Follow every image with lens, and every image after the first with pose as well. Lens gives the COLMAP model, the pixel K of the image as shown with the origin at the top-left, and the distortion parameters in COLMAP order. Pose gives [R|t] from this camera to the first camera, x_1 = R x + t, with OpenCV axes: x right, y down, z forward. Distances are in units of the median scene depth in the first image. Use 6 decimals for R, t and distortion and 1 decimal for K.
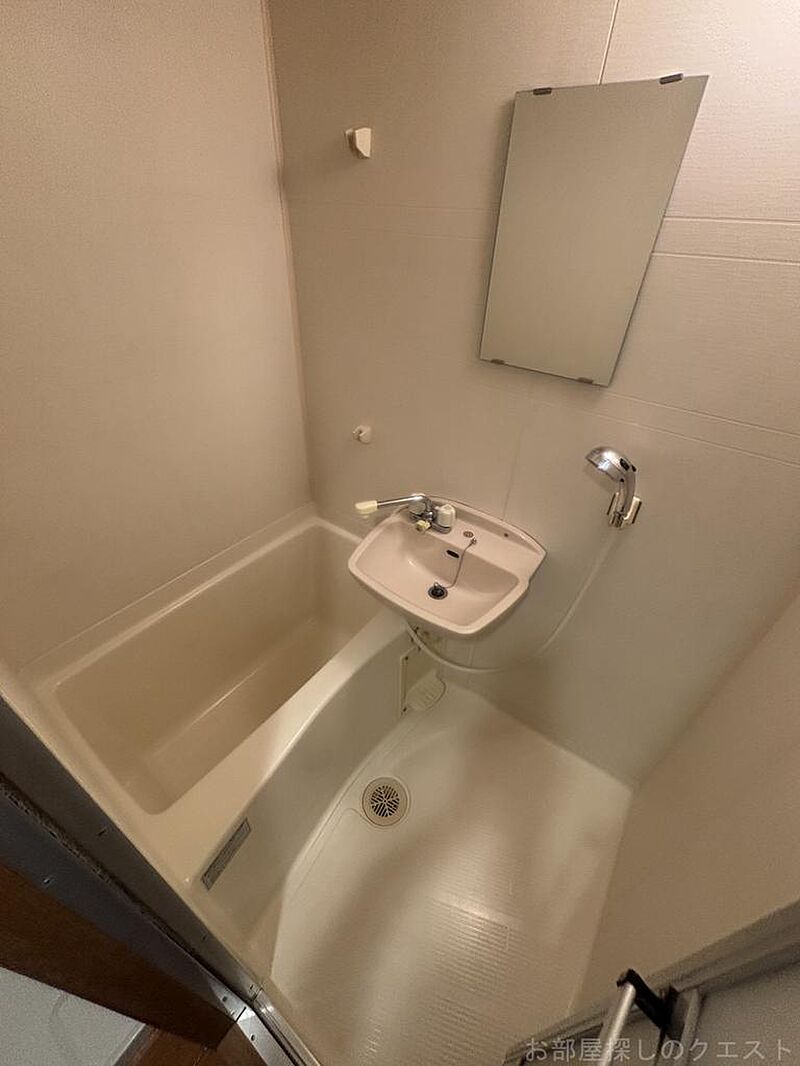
lens RADIAL K [[433.7, 0, 395.8], [0, 433.7, 526.6], [0, 0, 1]] dist [0.000011, -0.001187]
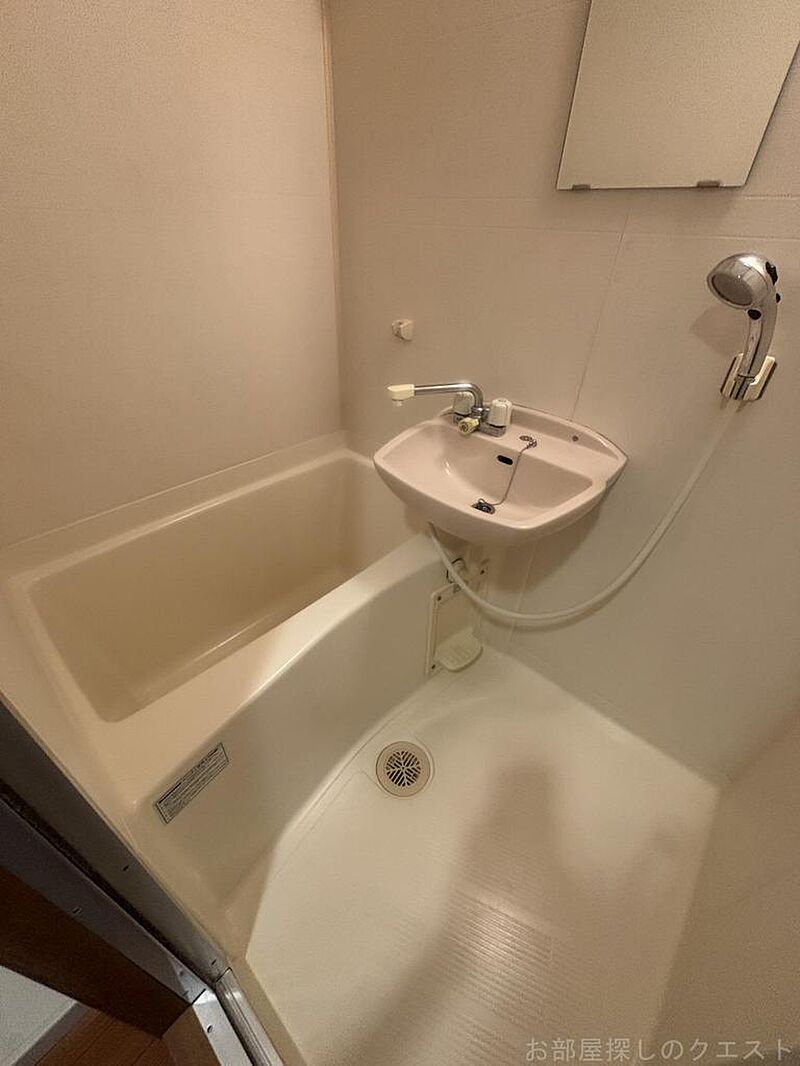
lens RADIAL K [[433.7, 0, 397.8], [0, 433.7, 531.1], [0, 0, 1]] dist [0.000011, -0.001187]
pose [[0.994504, 0.058224, -0.087016, 0.011672], [-0.060027, 0.998030, -0.018247, 0.227256], [0.085782, 0.023370, 0.996040, 0.188596]]
